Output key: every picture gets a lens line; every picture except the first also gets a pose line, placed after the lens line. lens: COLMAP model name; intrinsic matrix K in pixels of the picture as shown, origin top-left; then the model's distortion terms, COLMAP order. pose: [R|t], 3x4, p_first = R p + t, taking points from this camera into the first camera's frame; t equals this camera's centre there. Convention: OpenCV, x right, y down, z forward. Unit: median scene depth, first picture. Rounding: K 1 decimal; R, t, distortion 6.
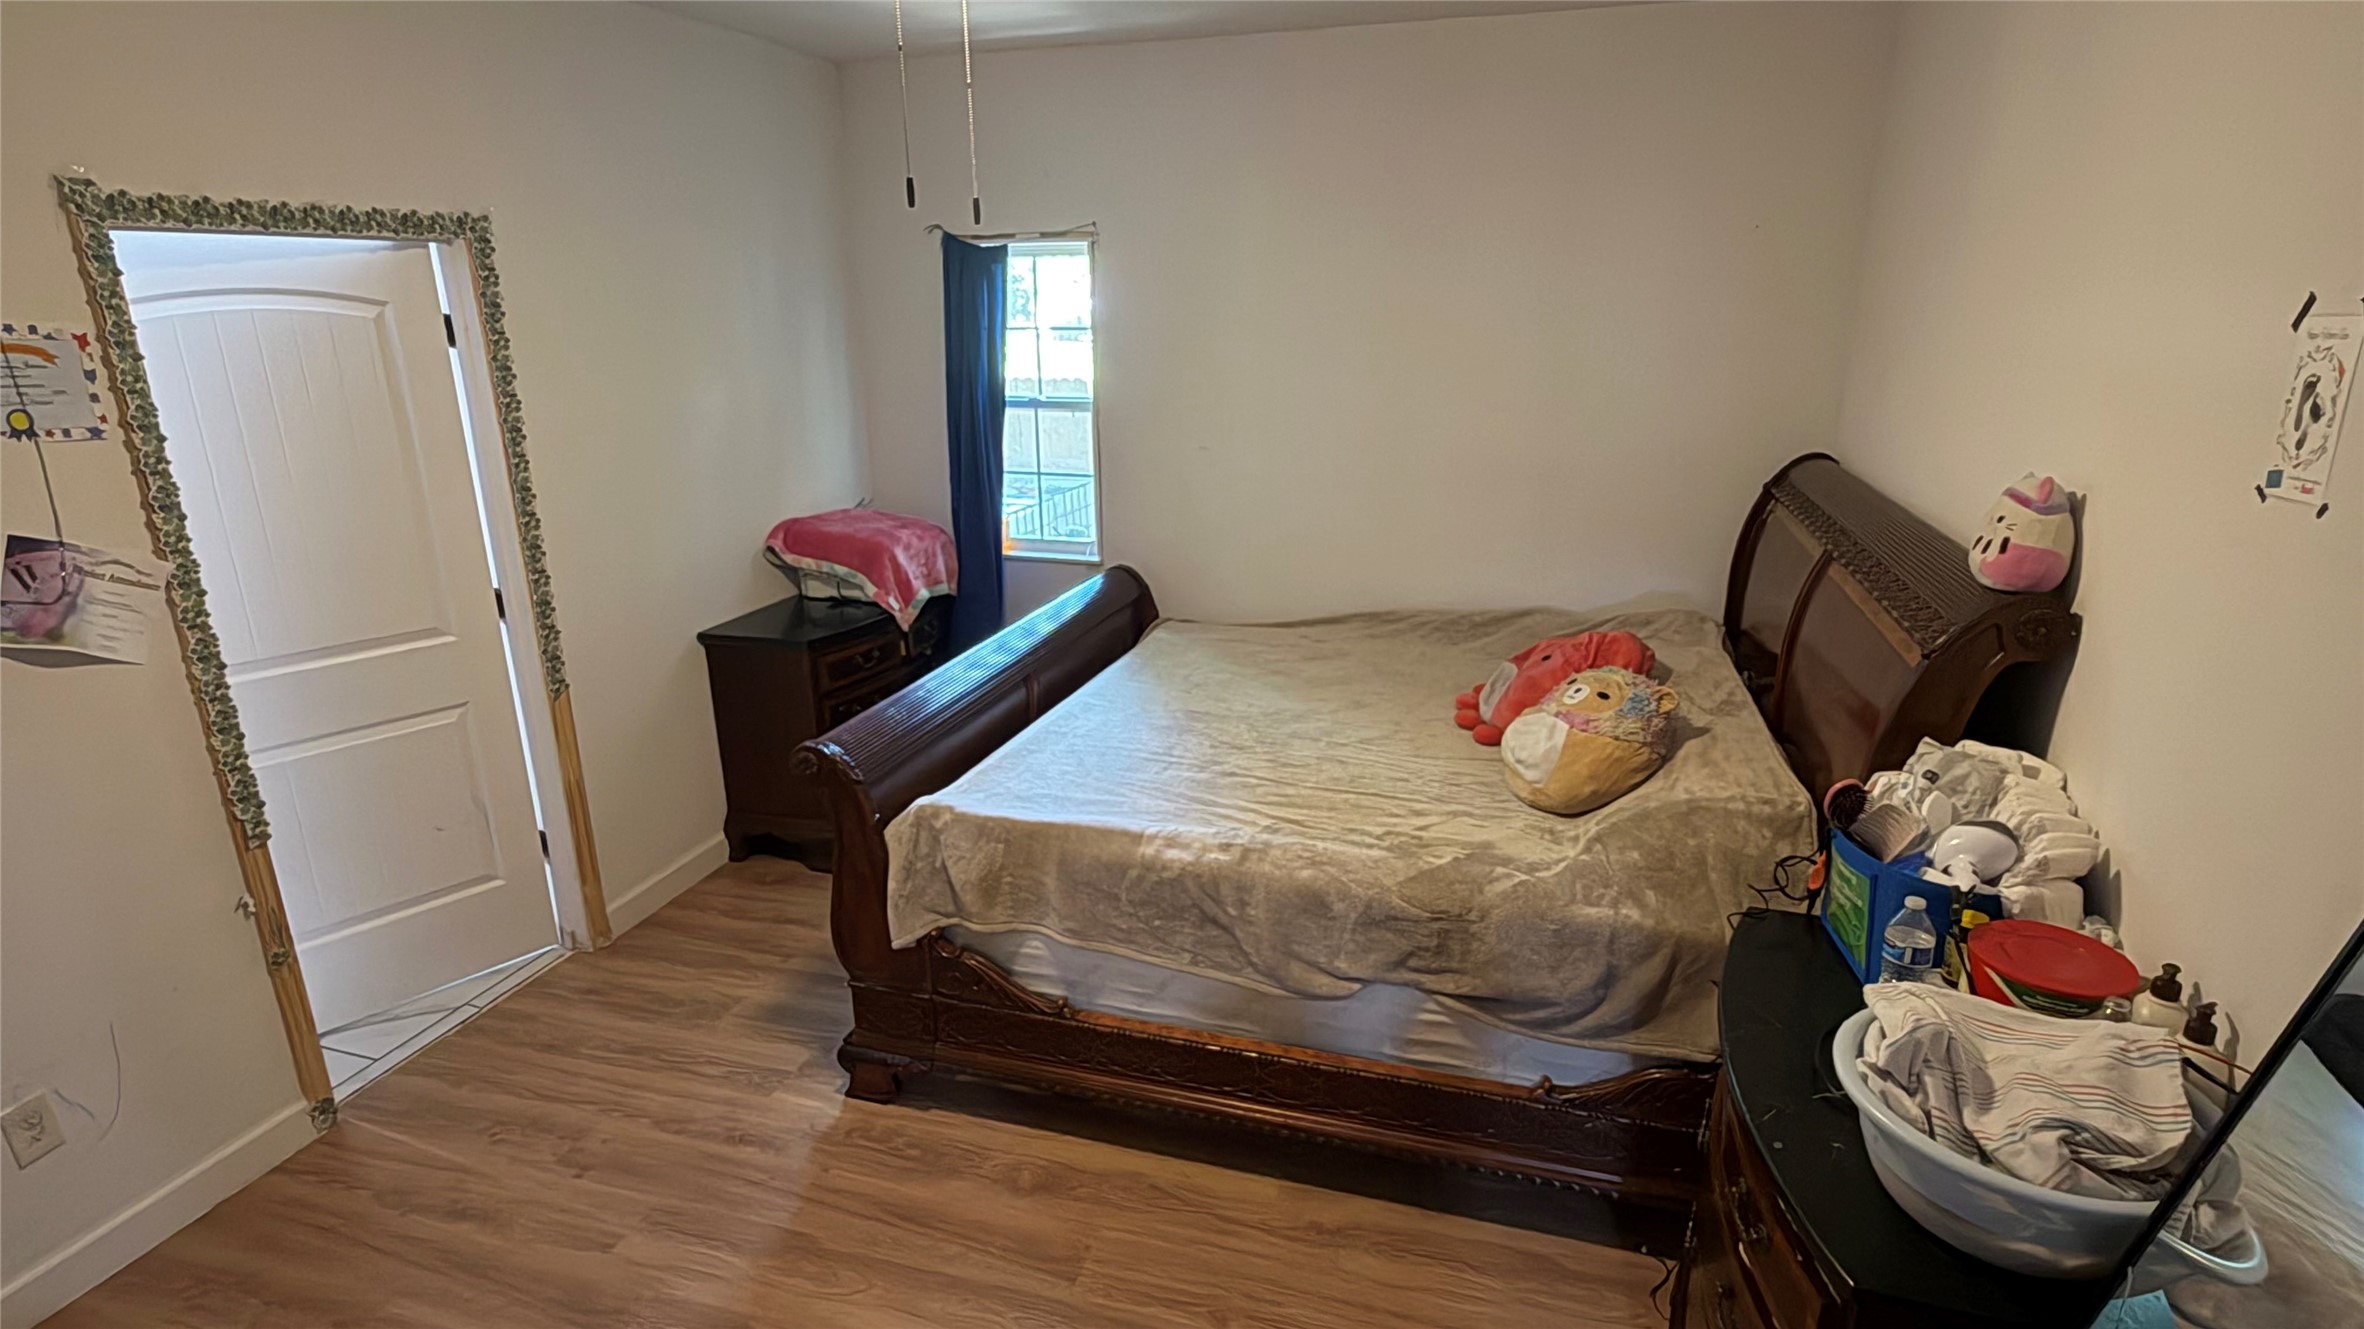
lens RADIAL K [[1212.2, 0, 1175.4], [0, 1212.2, 671.9], [0, 0, 1]] dist [0.000163, -0.001050]
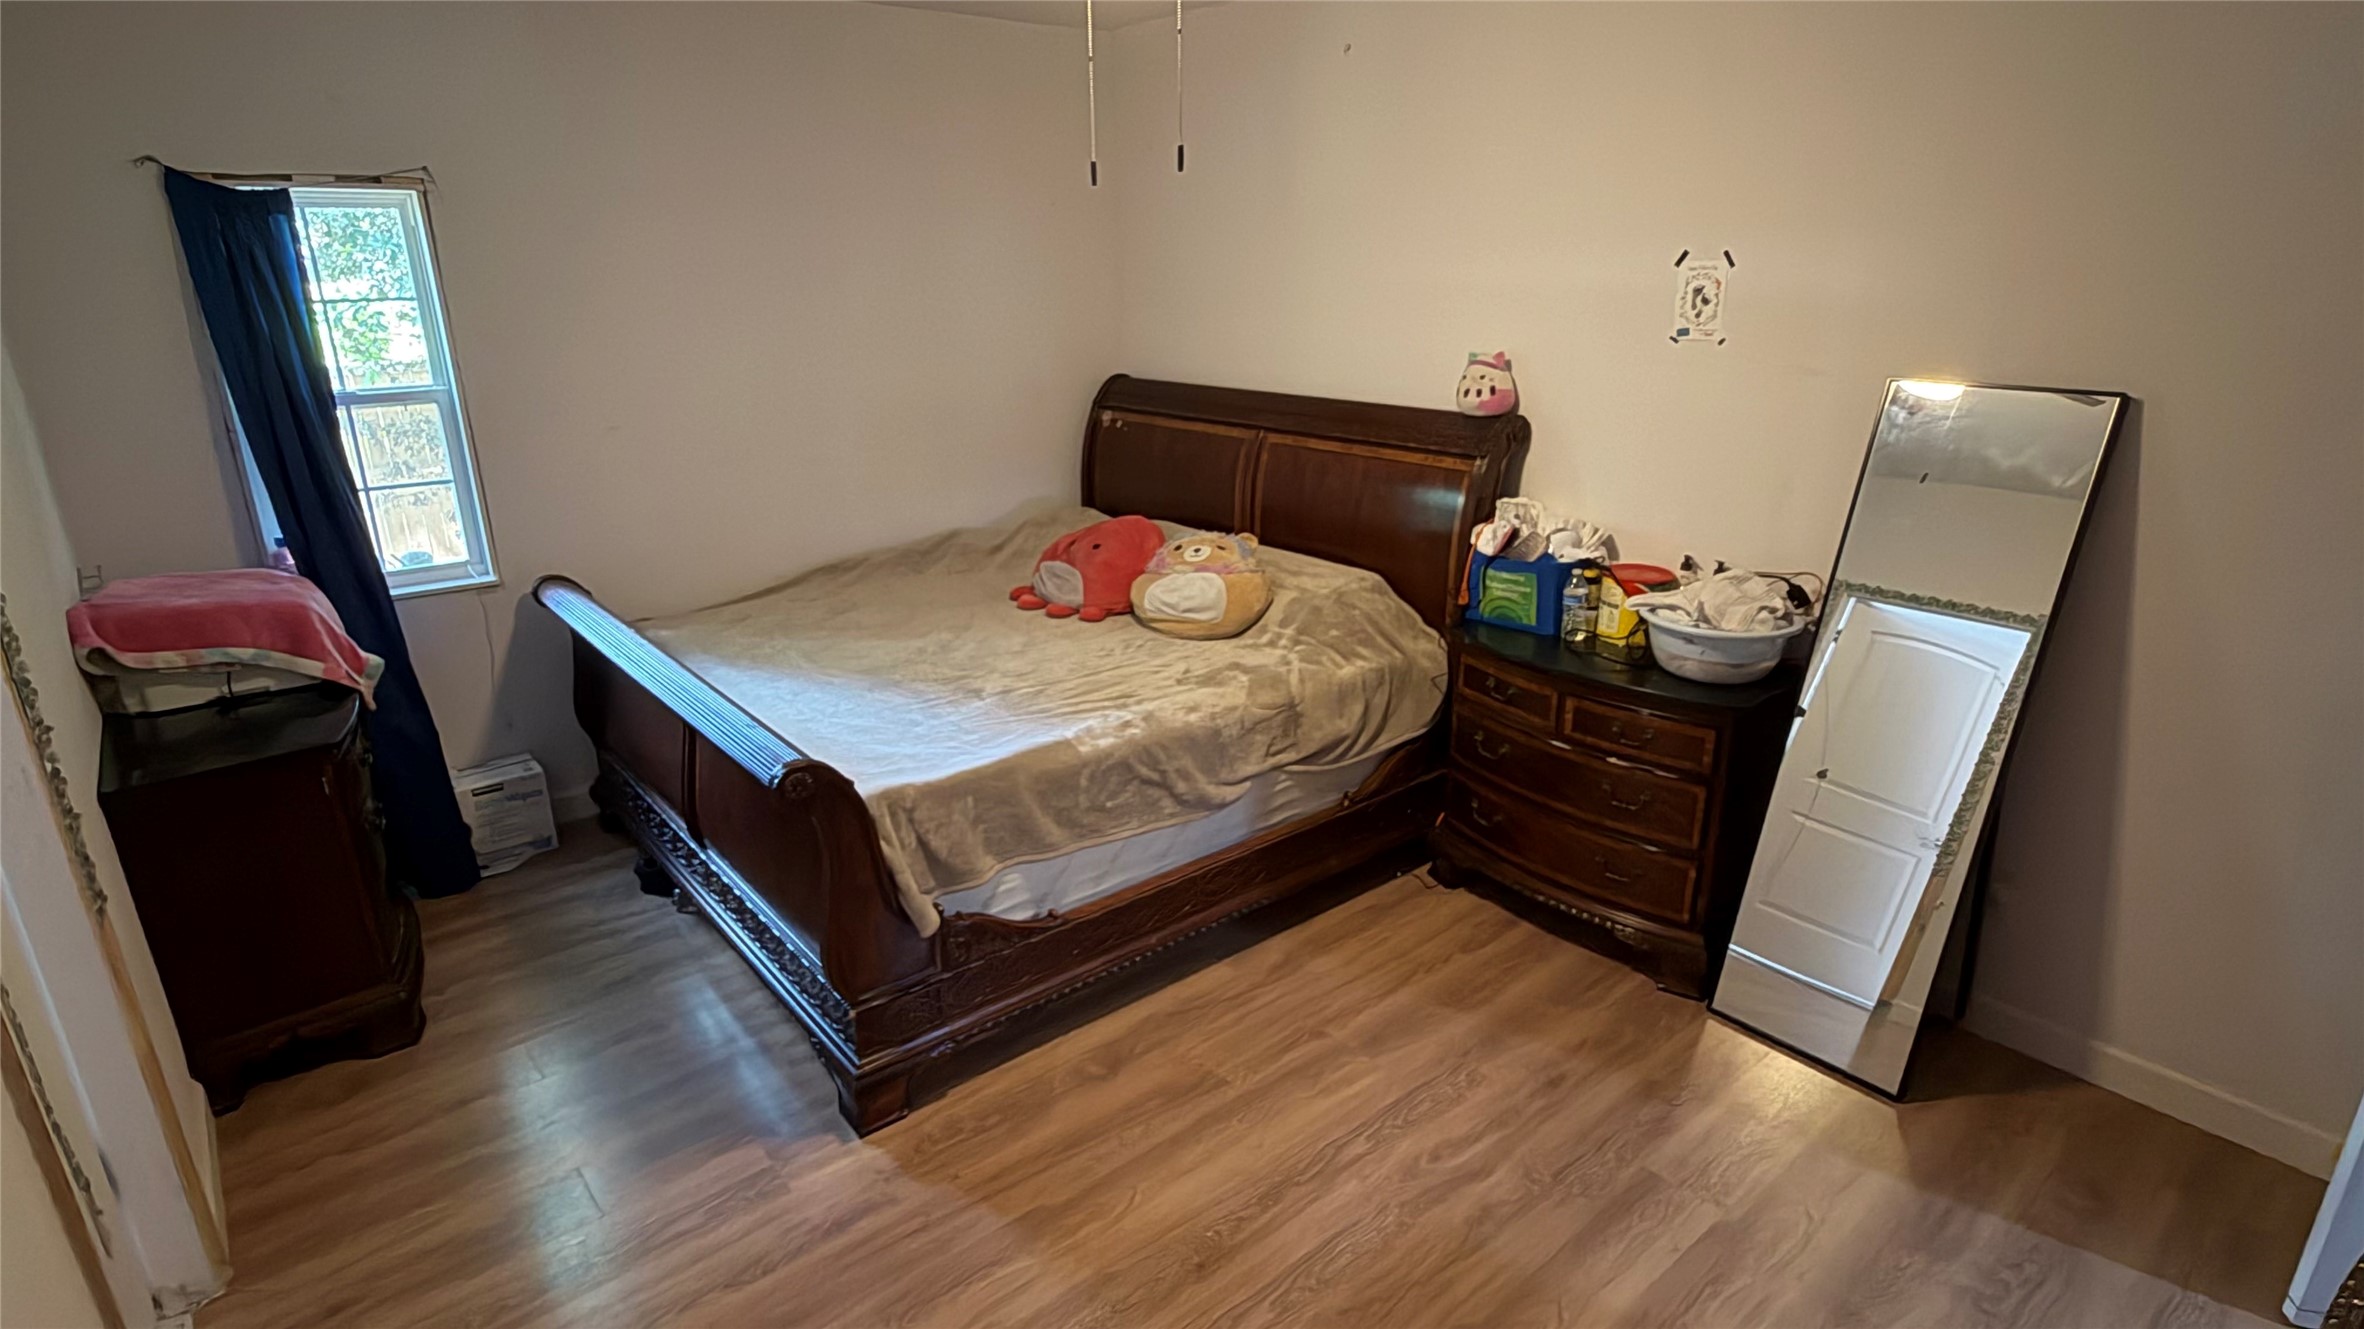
lens RADIAL K [[1212.2, 0, 1175.4], [0, 1212.2, 671.9], [0, 0, 1]] dist [0.000163, -0.001050]
pose [[0.549155, -0.268942, 0.791264, -0.821745], [0.251446, 0.956105, 0.150460, -0.067379], [-0.796997, 0.116334, 0.592674, 0.246378]]
